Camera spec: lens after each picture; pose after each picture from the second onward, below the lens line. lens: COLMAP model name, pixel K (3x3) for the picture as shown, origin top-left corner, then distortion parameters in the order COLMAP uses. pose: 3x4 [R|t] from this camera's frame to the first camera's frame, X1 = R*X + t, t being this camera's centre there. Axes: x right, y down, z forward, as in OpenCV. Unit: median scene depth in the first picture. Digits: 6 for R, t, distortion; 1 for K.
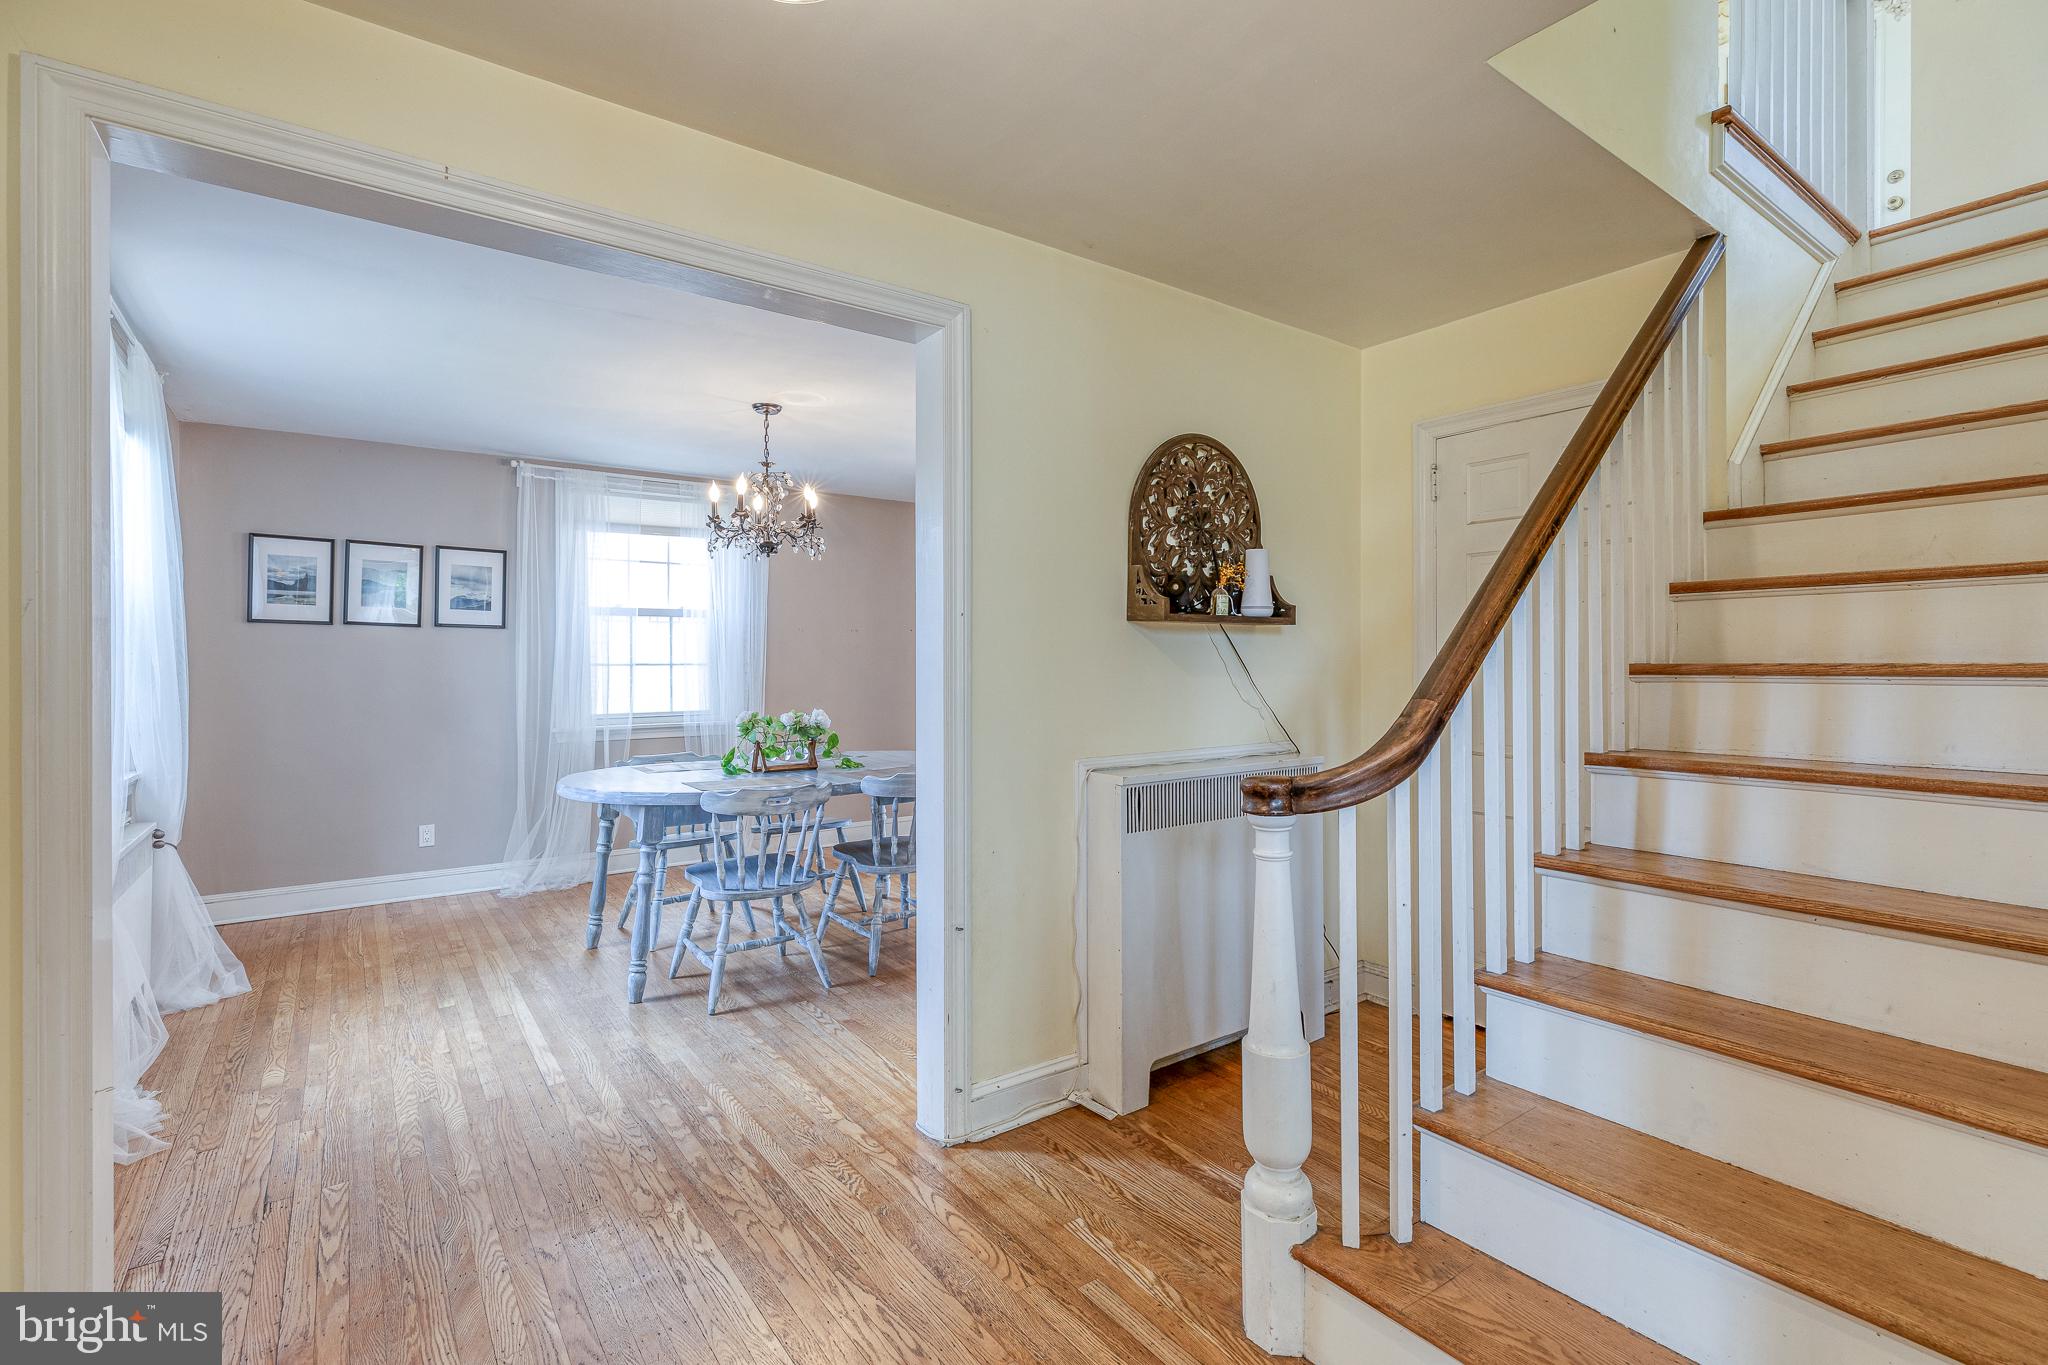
lens RADIAL K [[925.1, 0, 1013.6], [0, 925.1, 660.2], [0, 0, 1]] dist [-0.002013, -0.000008]
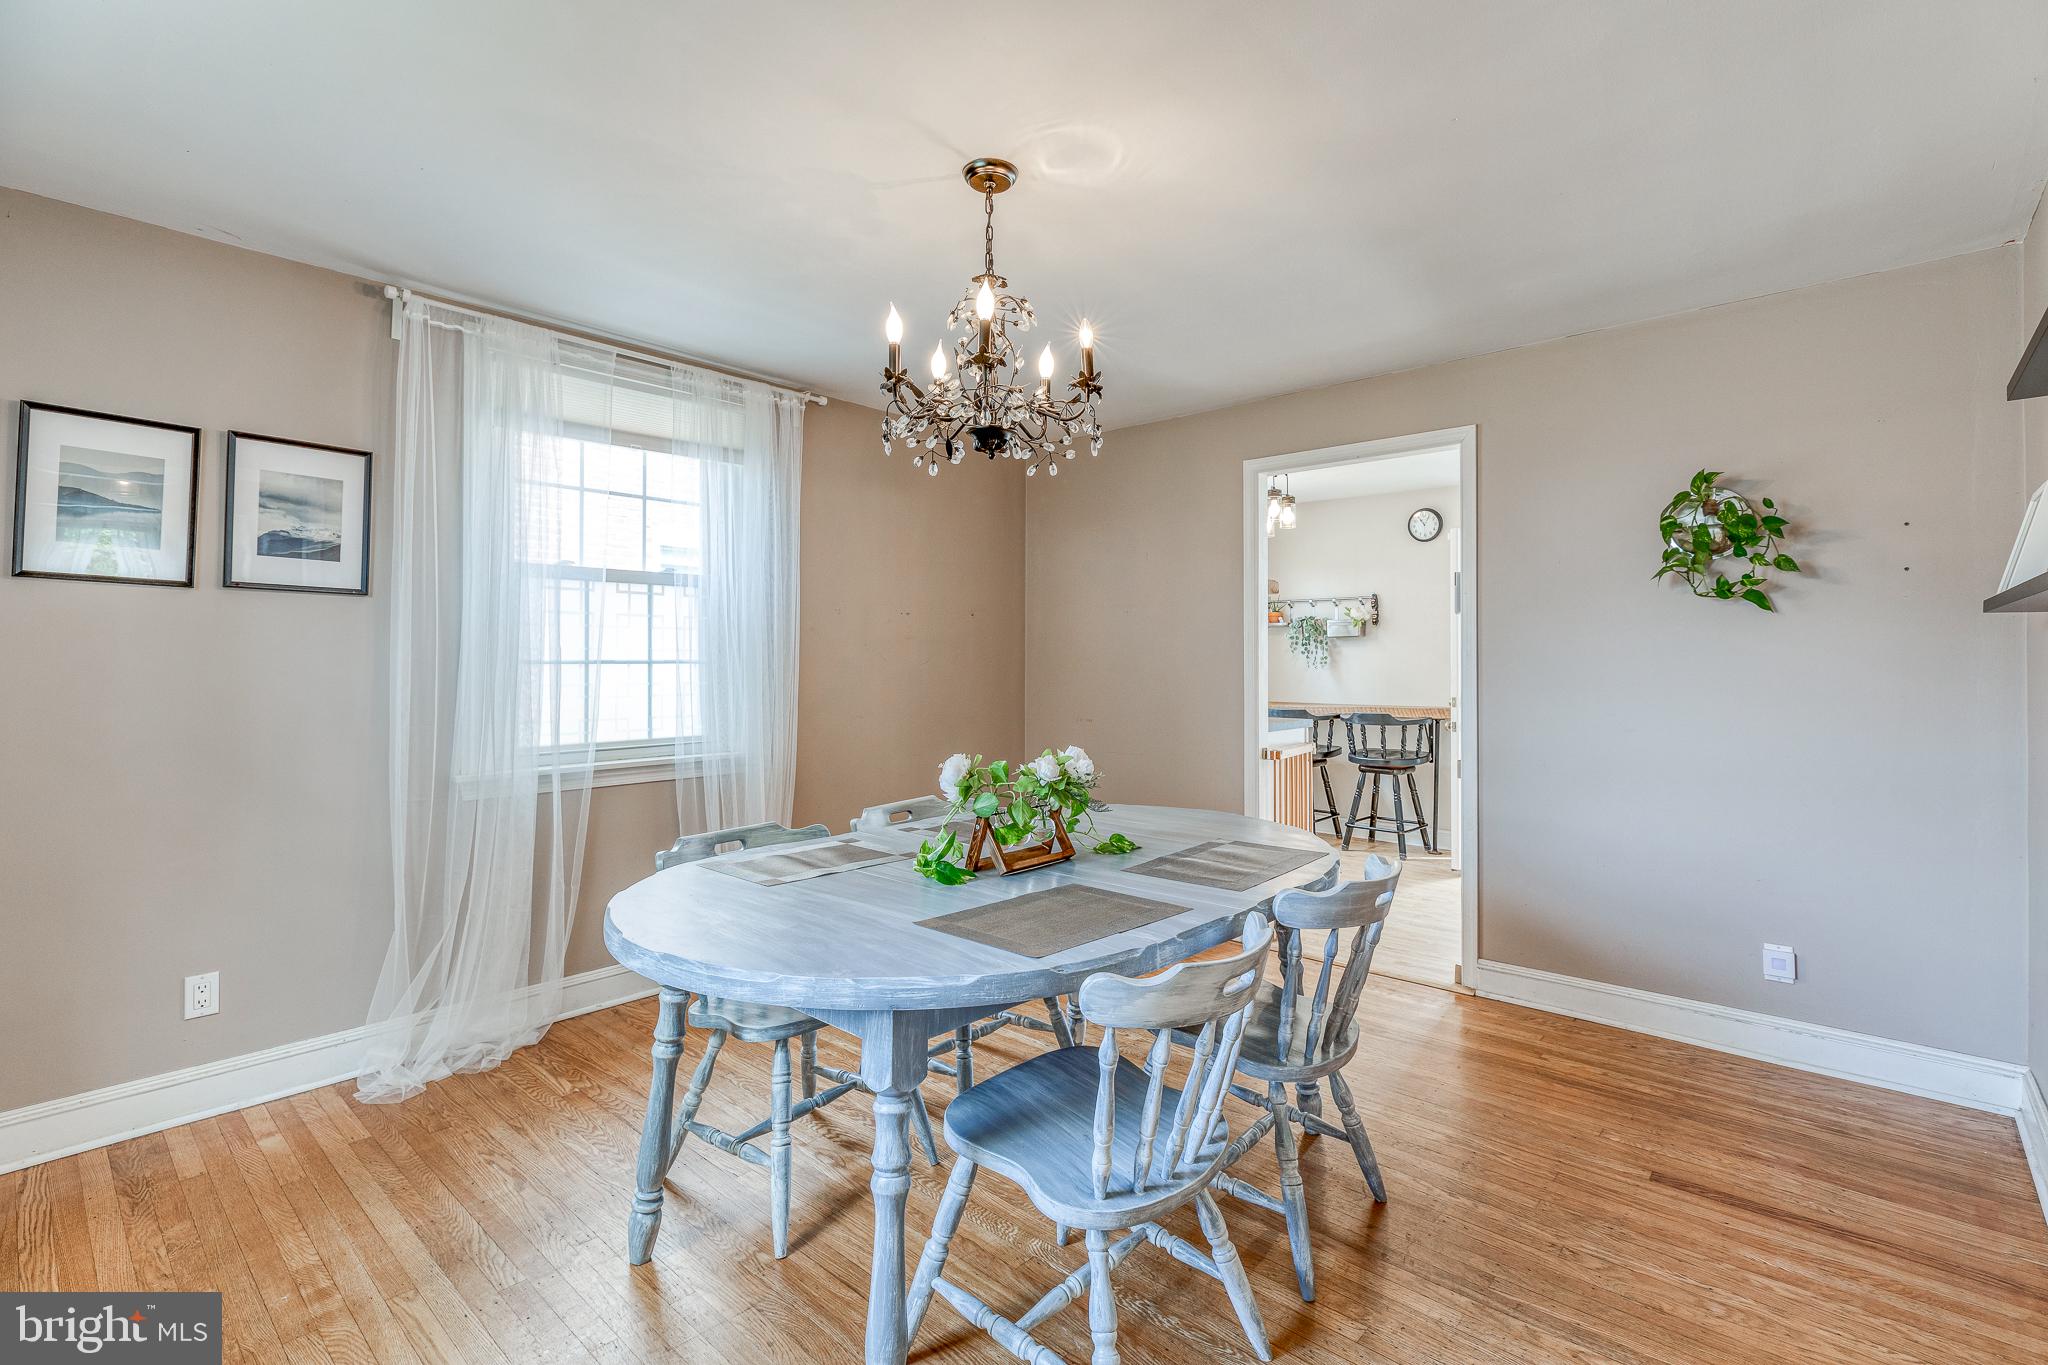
lens RADIAL K [[920.7, 0, 1021.6], [0, 920.7, 651.4], [0, 0, 1]] dist [-0.001552, -0.000279]
pose [[0.978149, 0.006429, 0.207806, -0.287072], [-0.004849, 0.999955, -0.008113, 0.001634], [-0.207849, 0.006928, 0.978136, 0.391623]]
